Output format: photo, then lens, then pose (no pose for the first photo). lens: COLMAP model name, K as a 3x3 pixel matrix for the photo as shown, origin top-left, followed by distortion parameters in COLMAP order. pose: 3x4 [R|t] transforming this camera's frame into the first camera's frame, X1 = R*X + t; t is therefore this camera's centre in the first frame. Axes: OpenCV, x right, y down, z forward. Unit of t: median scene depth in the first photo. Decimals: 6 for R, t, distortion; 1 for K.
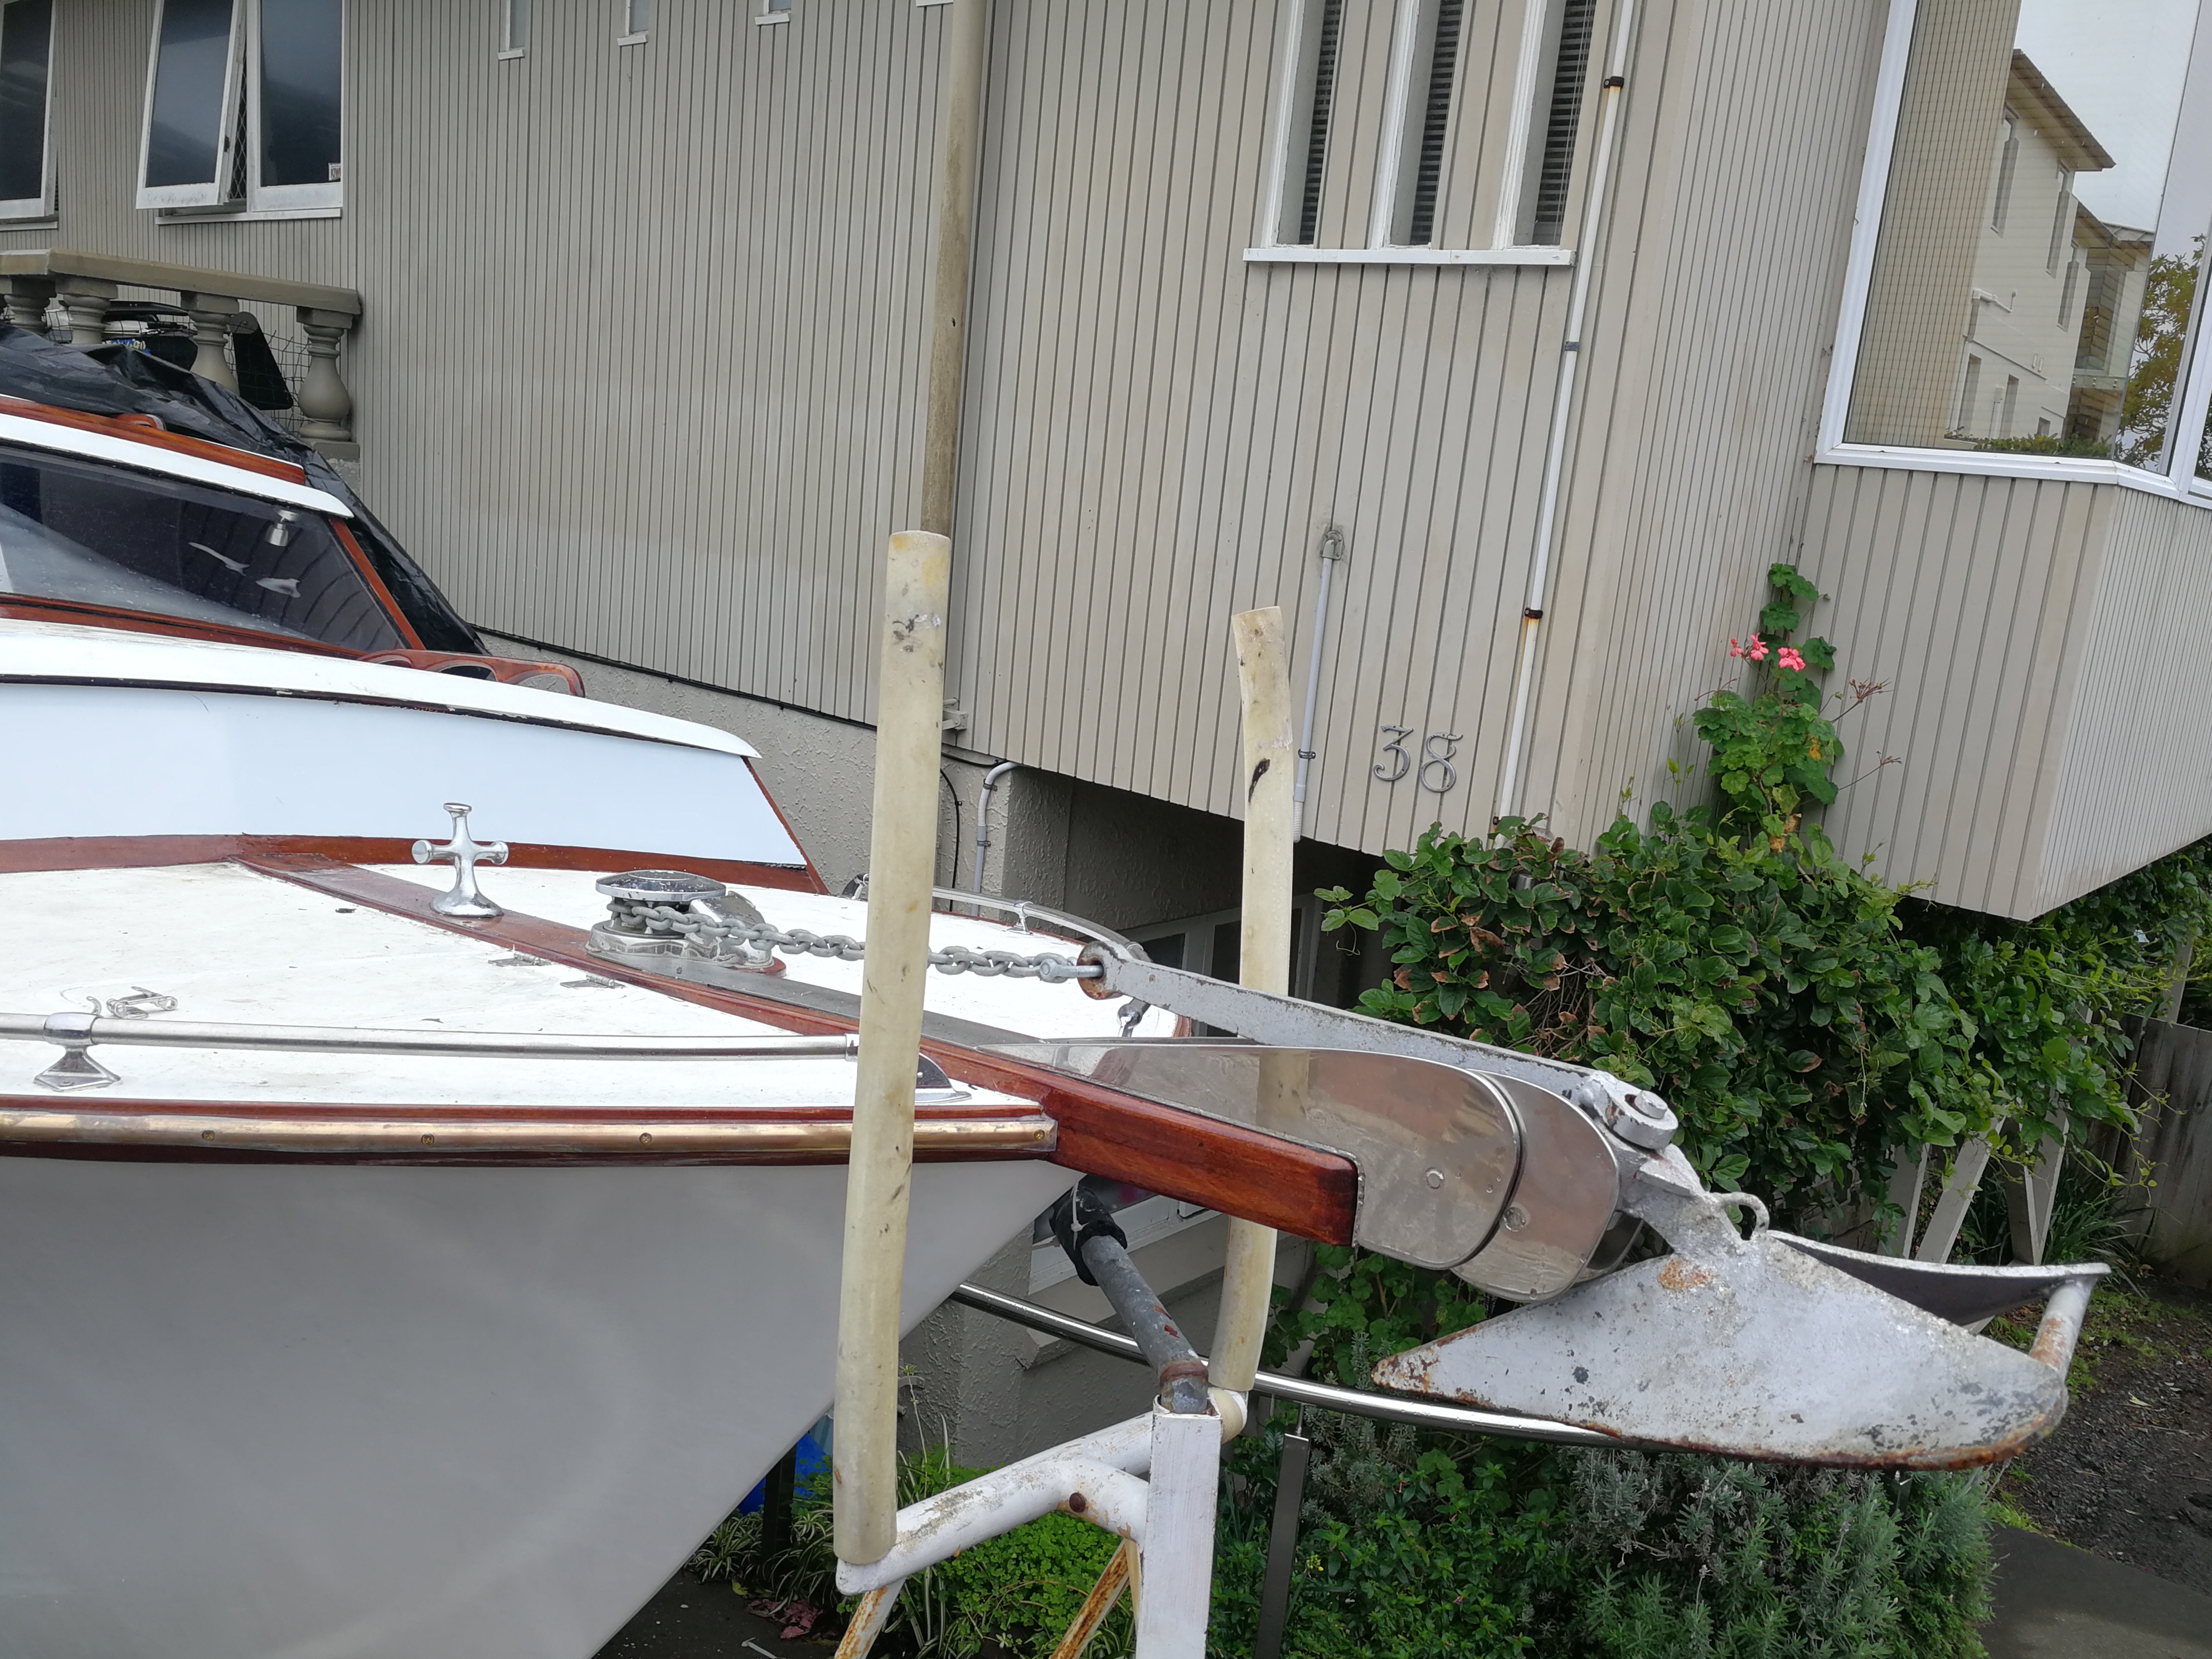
lens RADIAL K [[1793.0, 0, 1083.9], [0, 1793.0, 878.9], [0, 0, 1]] dist [0.000427, 0.012382]
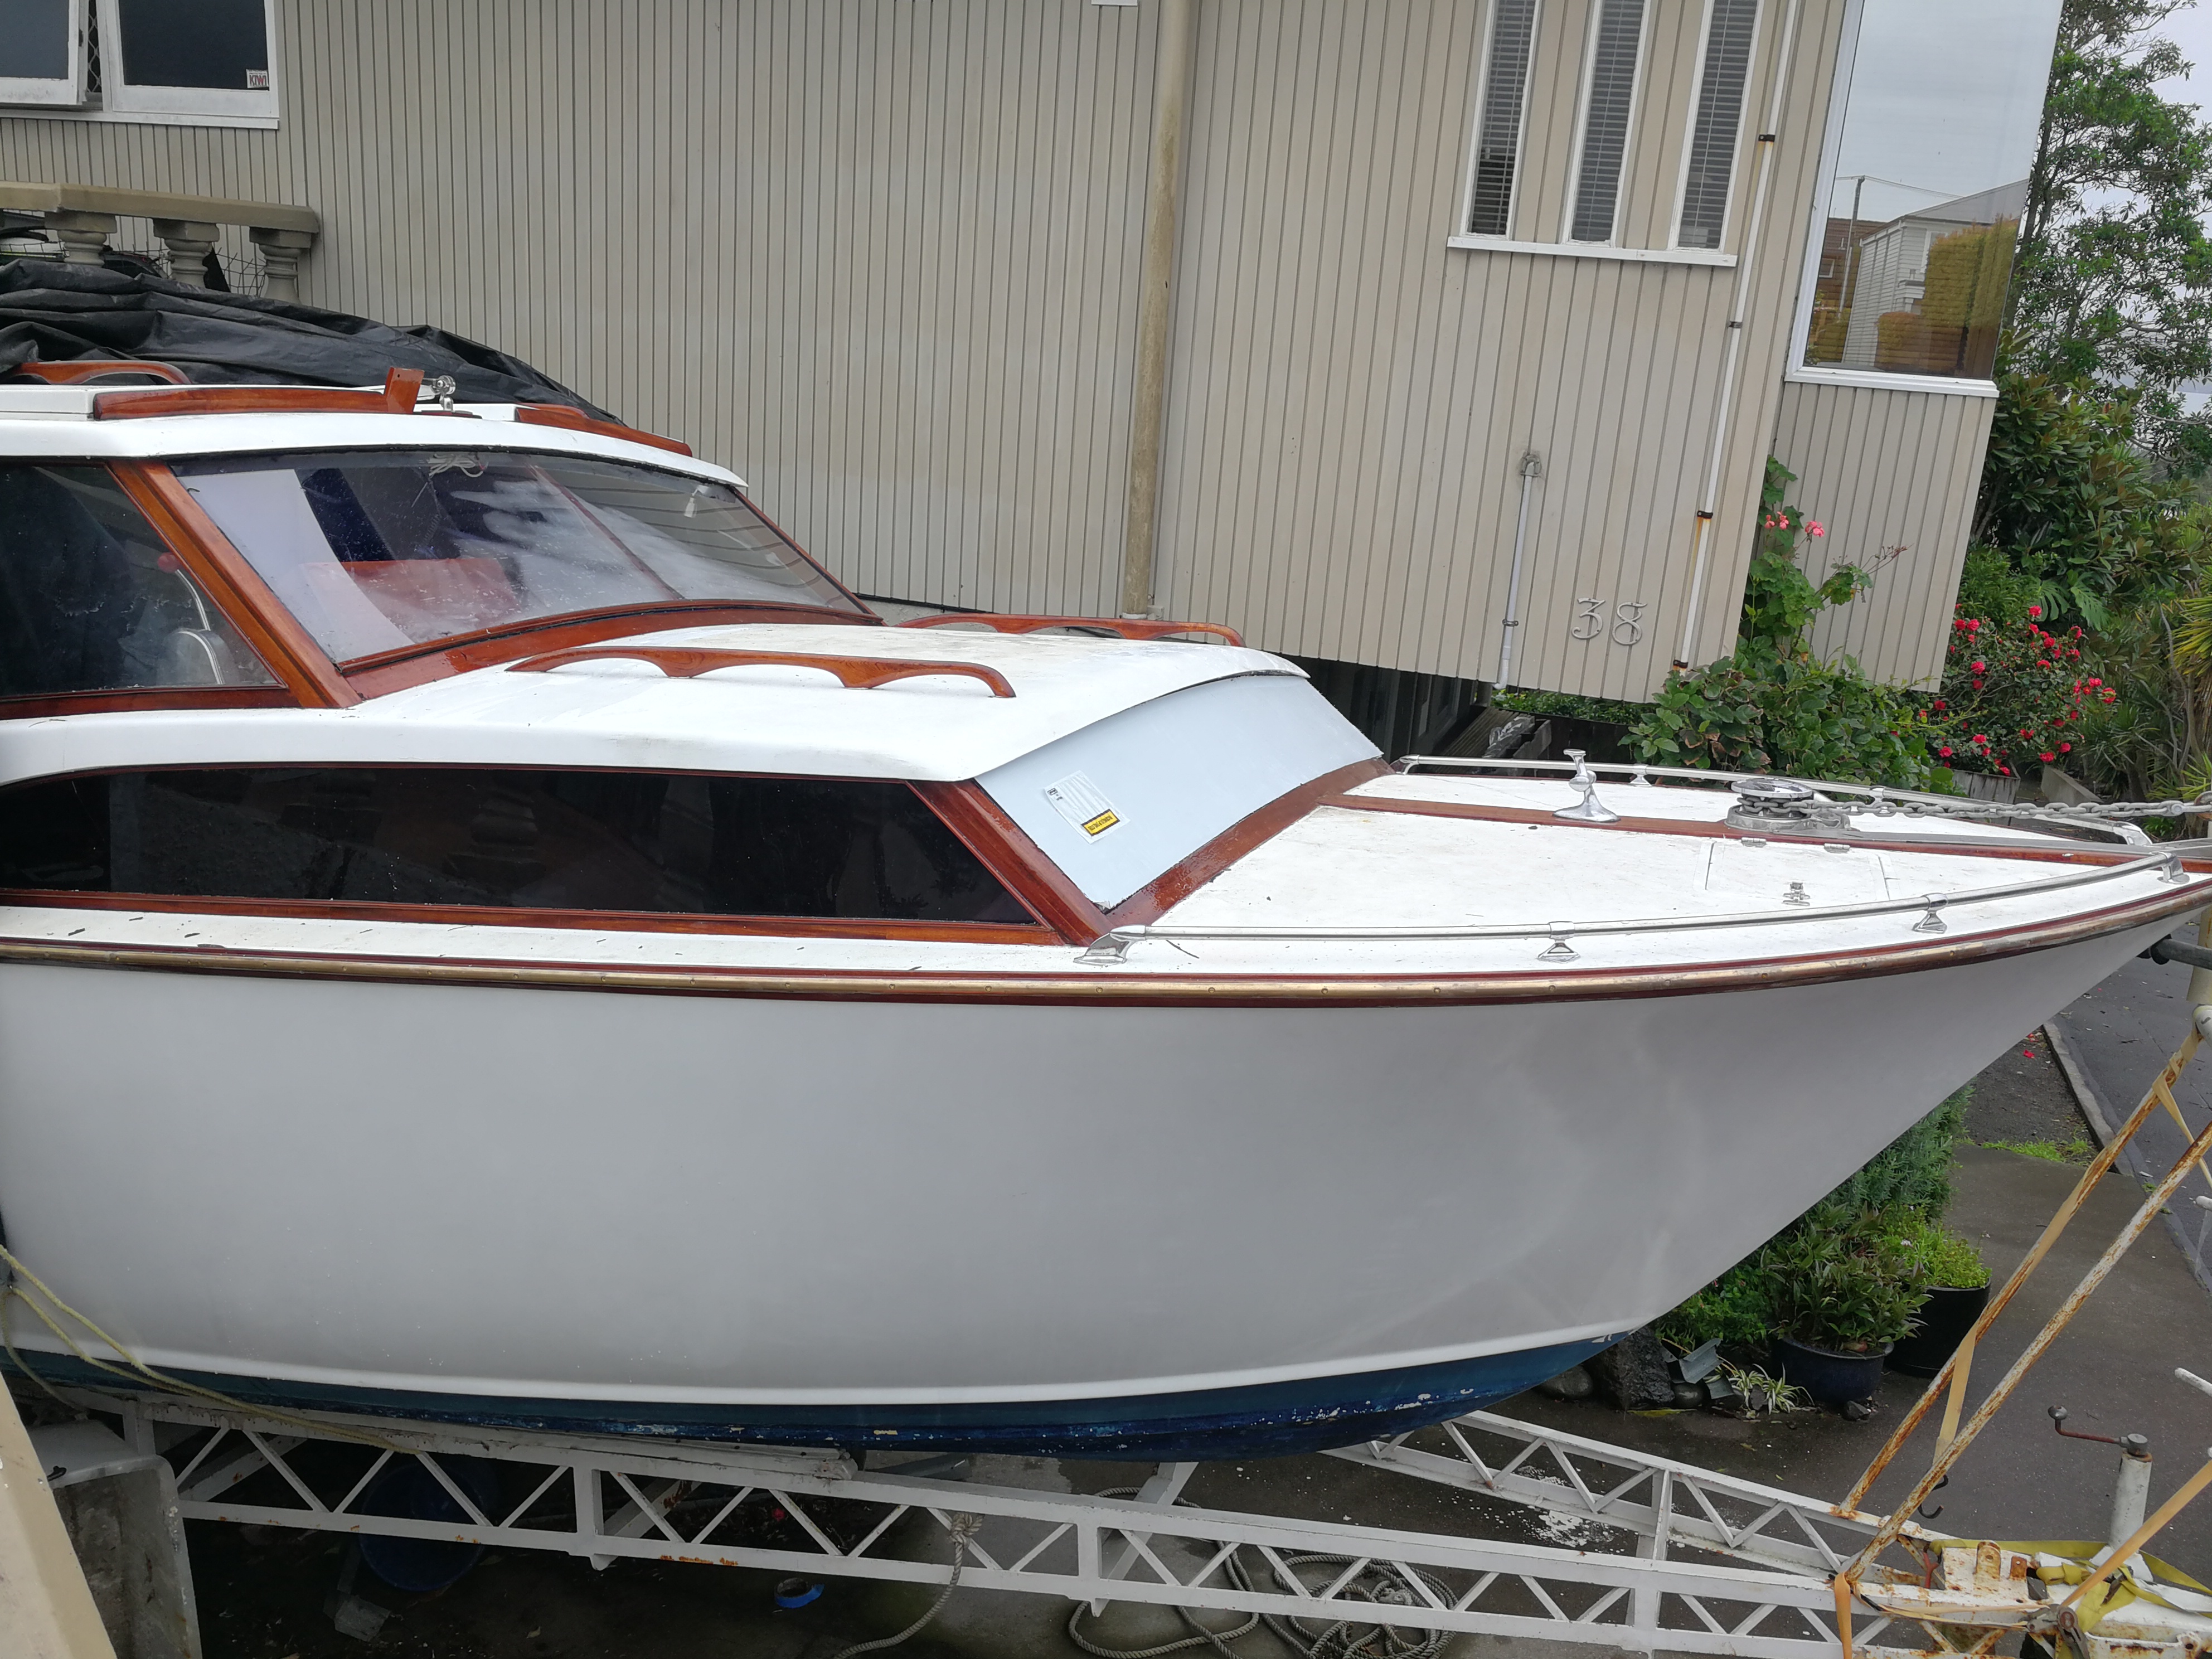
lens RADIAL K [[1807.8, 0, 1106.0], [0, 1807.8, 829.5], [0, 0, 1]] dist [0.007865, -0.011037]
pose [[0.929053, -0.129153, 0.346670, -0.623747], [0.098181, 0.989556, 0.105544, -0.087691], [-0.356680, -0.064020, 0.932030, -0.149582]]
